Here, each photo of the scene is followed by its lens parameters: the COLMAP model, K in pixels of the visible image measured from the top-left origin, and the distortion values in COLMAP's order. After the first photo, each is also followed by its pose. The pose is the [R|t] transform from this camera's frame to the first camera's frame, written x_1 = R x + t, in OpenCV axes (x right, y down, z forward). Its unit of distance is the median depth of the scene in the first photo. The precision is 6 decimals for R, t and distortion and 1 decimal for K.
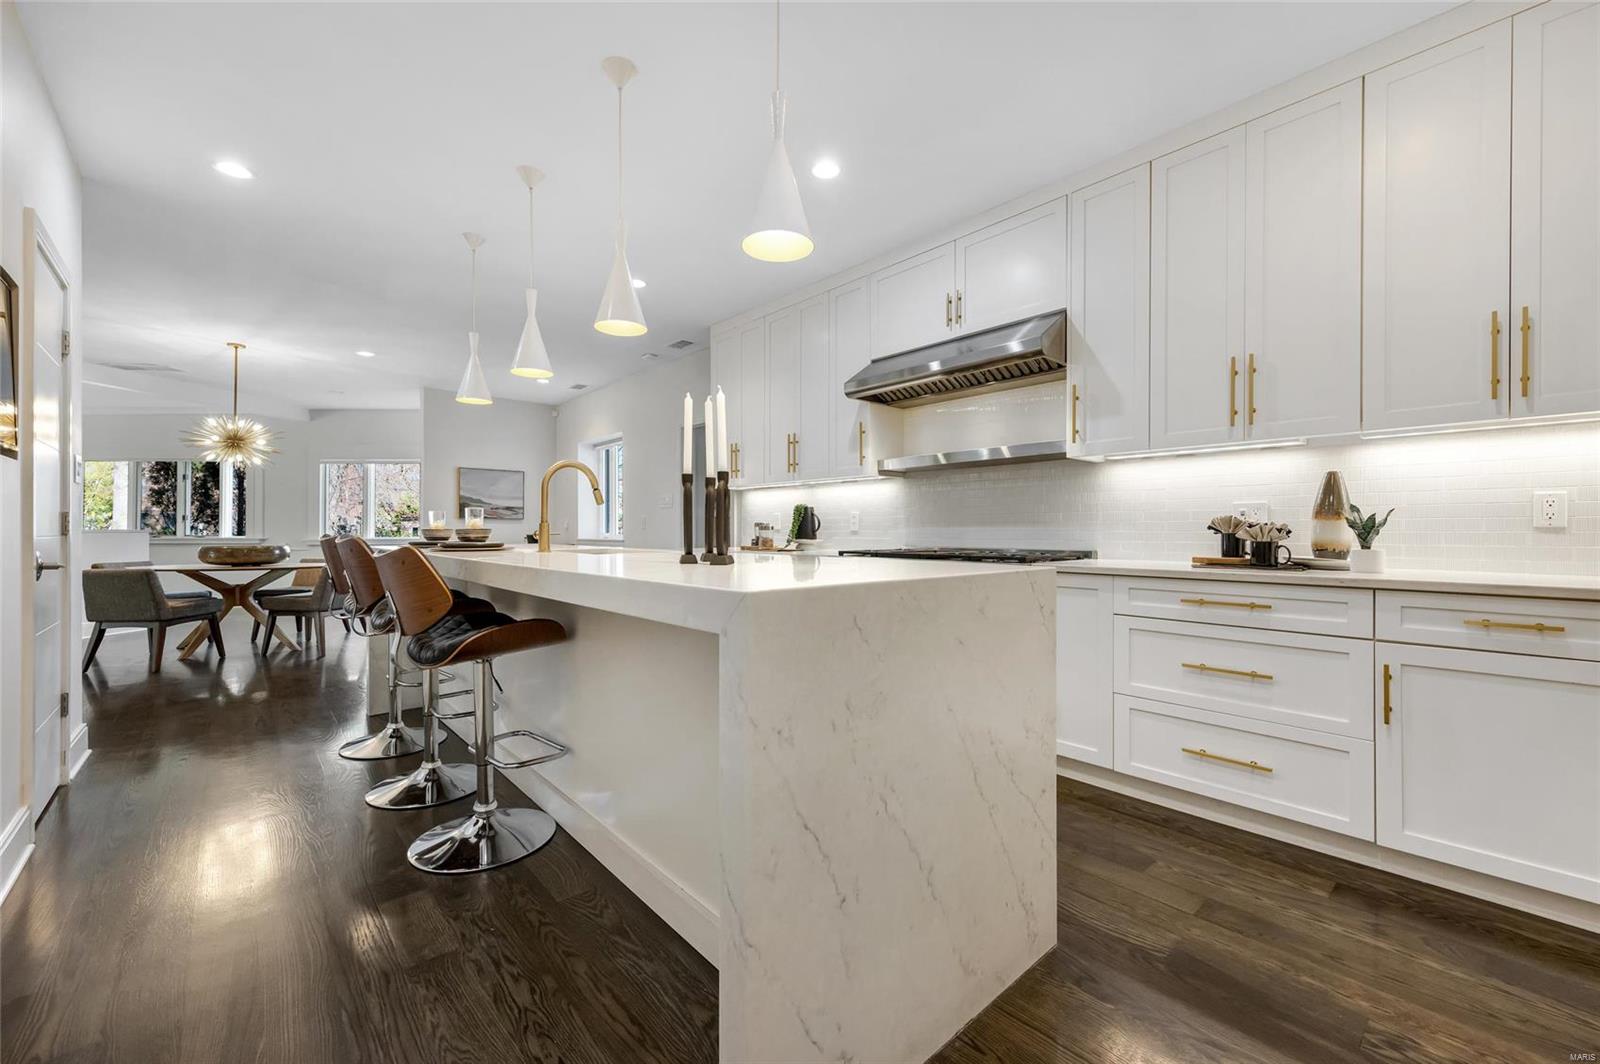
lens RADIAL K [[628.4, 0, 811.5], [0, 628.4, 533.2], [0, 0, 1]] dist [0.000565, 0.000705]
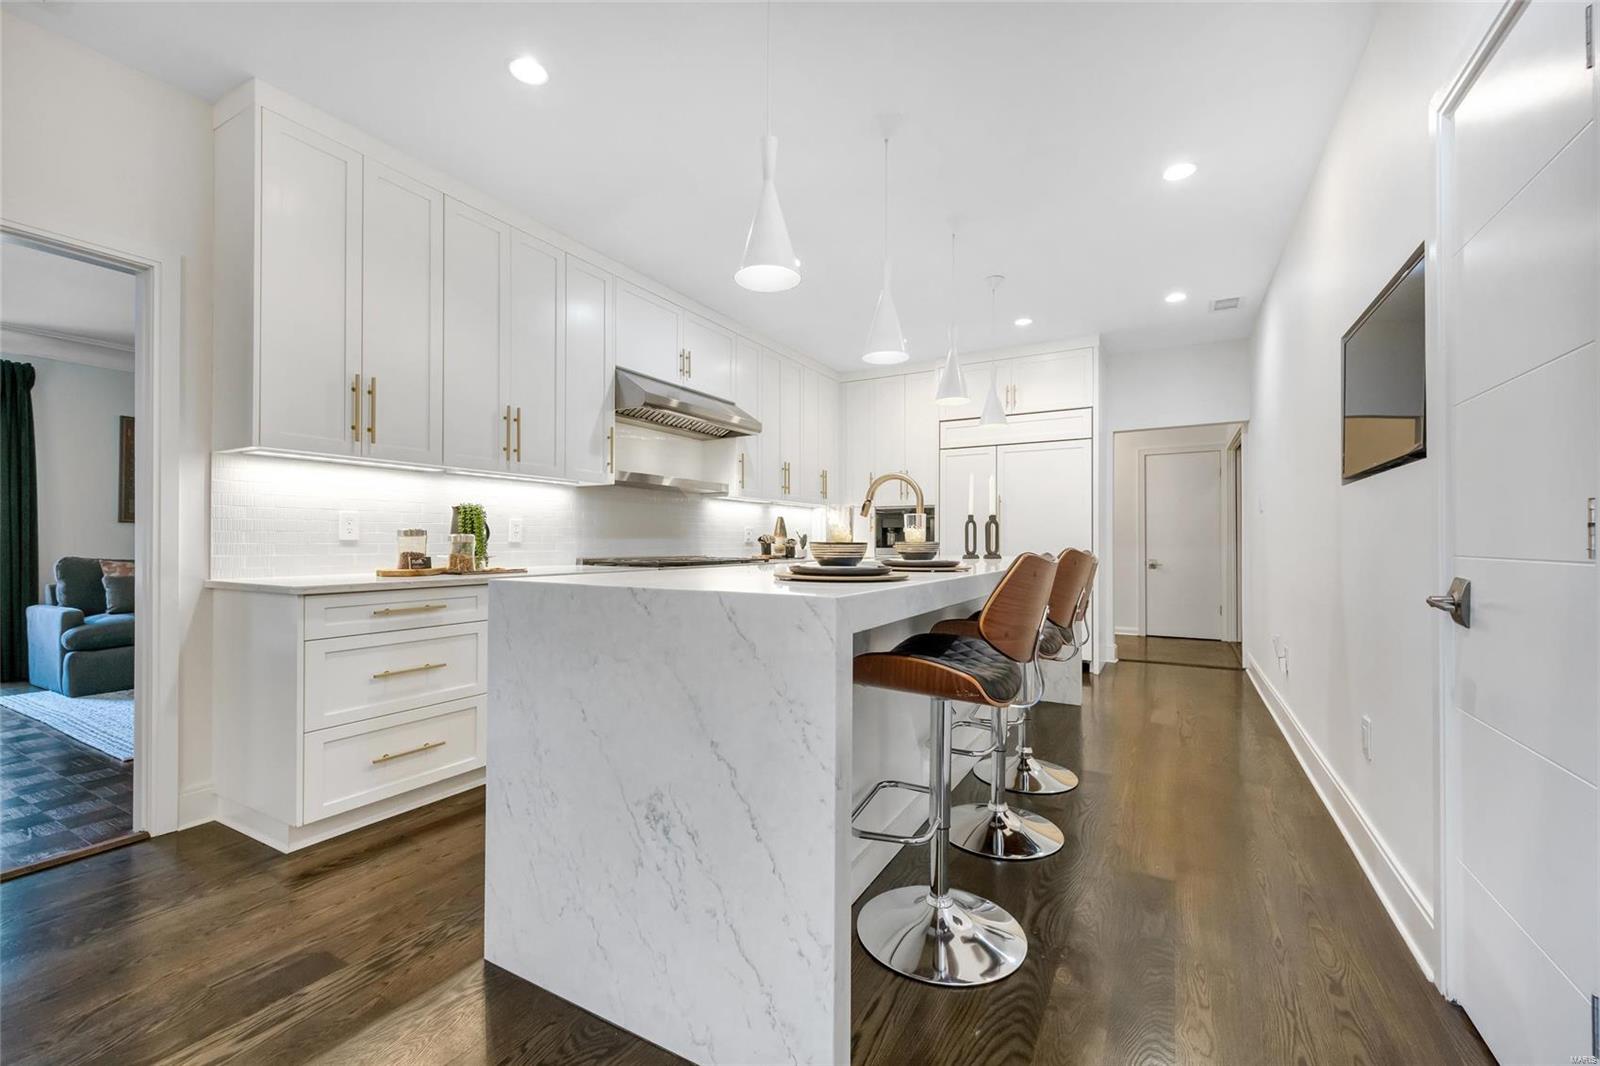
lens RADIAL K [[660.3, 0, 796.9], [0, 660.3, 538.6], [0, 0, 1]] dist [0.005183, -0.000161]
pose [[-0.306578, 0.006794, 0.951821, -0.651653], [0.001913, 0.999977, -0.006521, -0.002062], [-0.951844, -0.000179, -0.306584, 0.721615]]
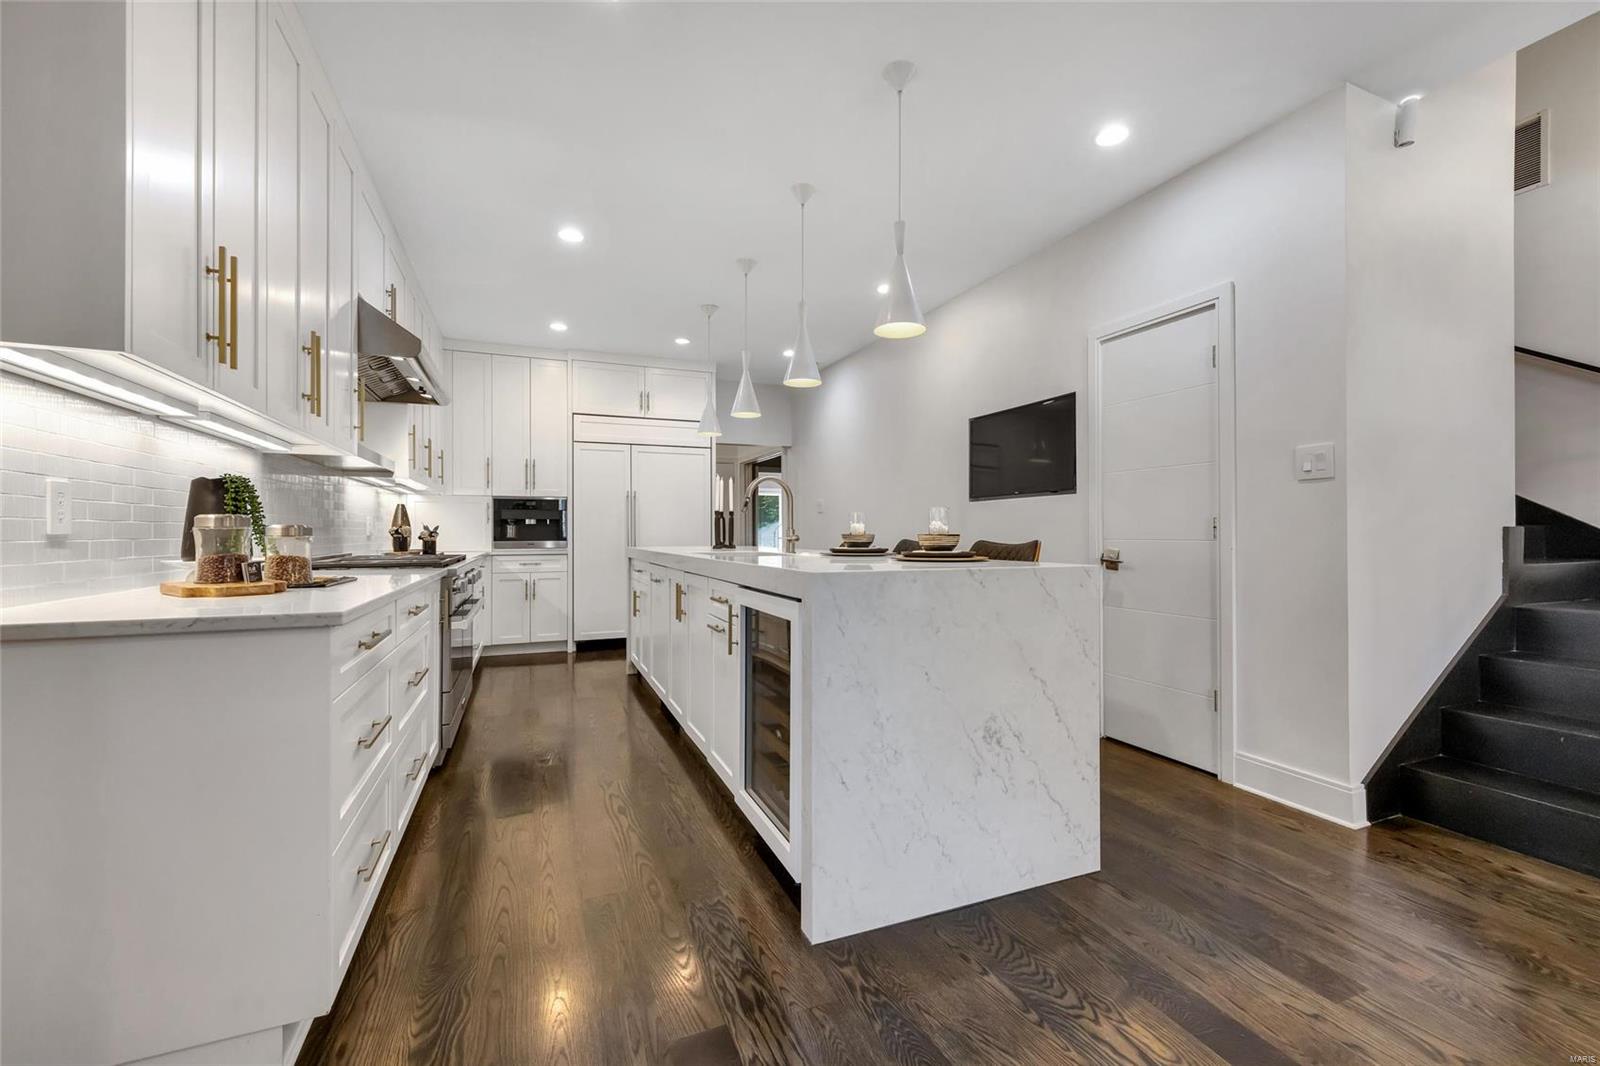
lens RADIAL K [[660.3, 0, 807.2], [0, 660.3, 534.1], [0, 0, 1]] dist [0.005183, -0.000161]
pose [[-0.940967, 0.004600, 0.338468, -0.427485], [0.005840, 0.999979, 0.002645, -0.004057], [-0.338449, 0.004465, -0.940974, 1.044940]]
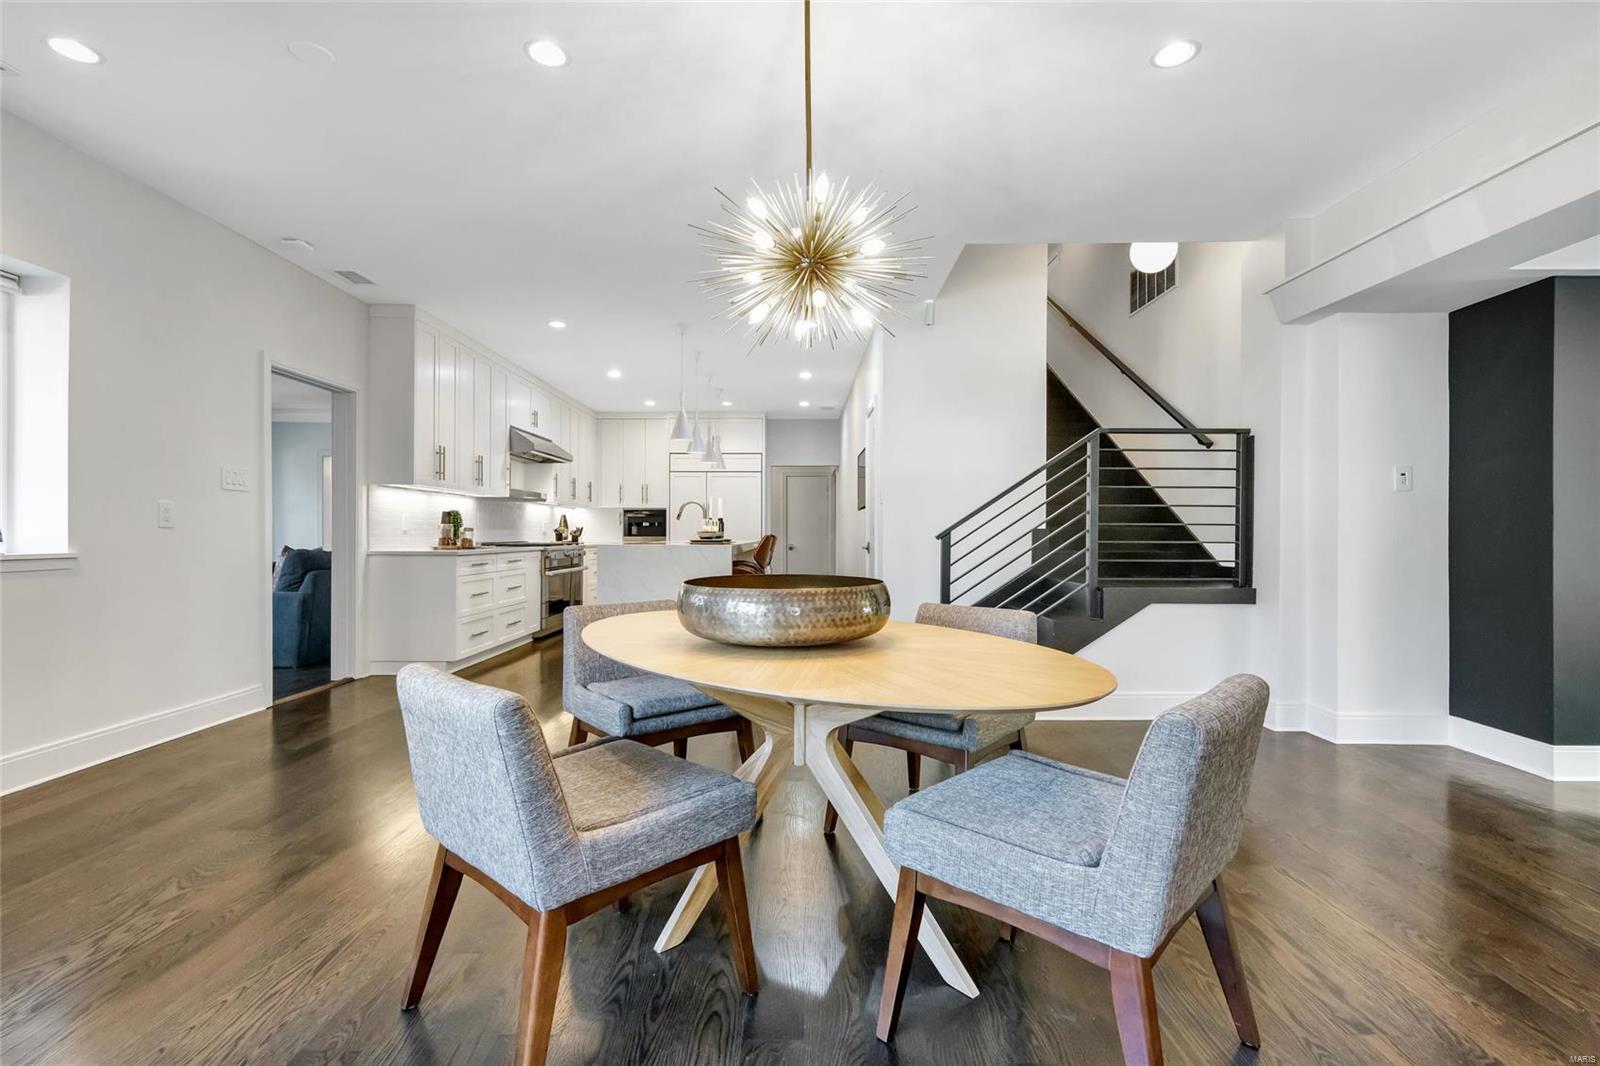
lens RADIAL K [[732.3, 0, 793.2], [0, 732.3, 535.3], [0, 0, 1]] dist [-0.001280, -0.000474]
pose [[-0.728441, -0.001038, 0.685108, -1.156675], [0.000901, 0.999997, 0.002474, -0.000069], [-0.685108, 0.002420, -0.728438, 1.272161]]
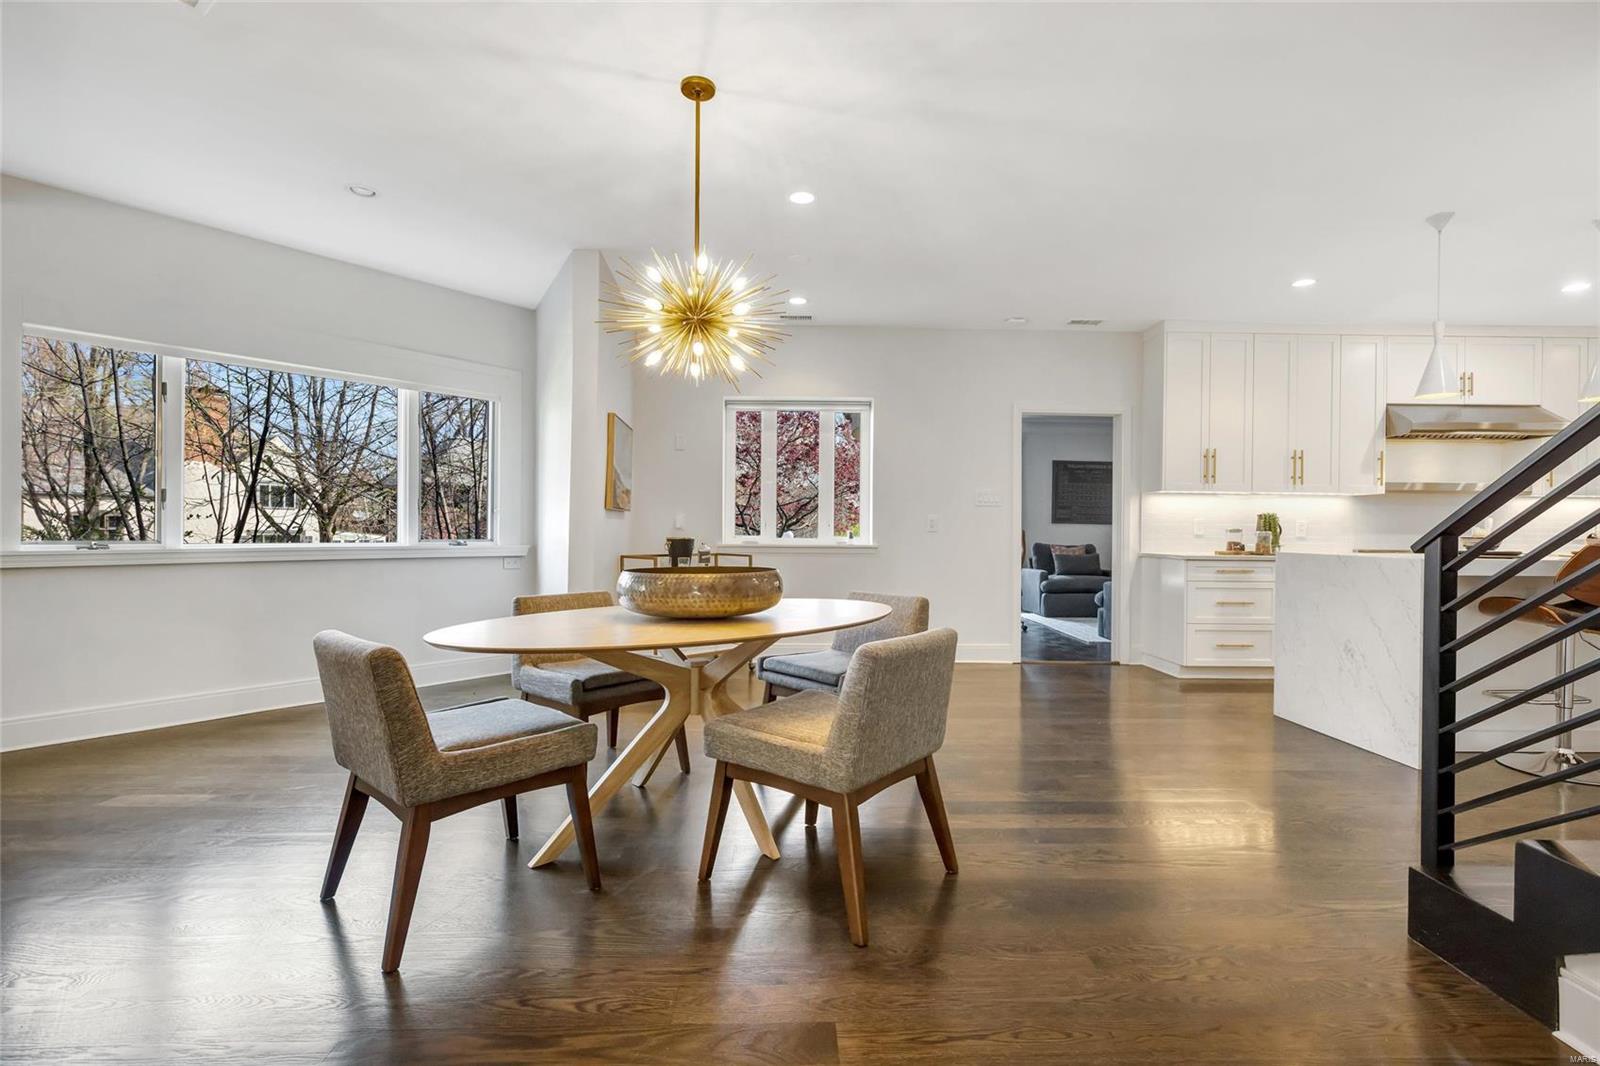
lens RADIAL K [[732.3, 0, 802.7], [0, 732.3, 530.6], [0, 0, 1]] dist [-0.001280, -0.000474]
pose [[0.654379, 0.011920, 0.756073, -1.220776], [-0.010770, 0.999921, -0.006444, 0.002296], [-0.756090, -0.003926, 0.654456, 0.637979]]
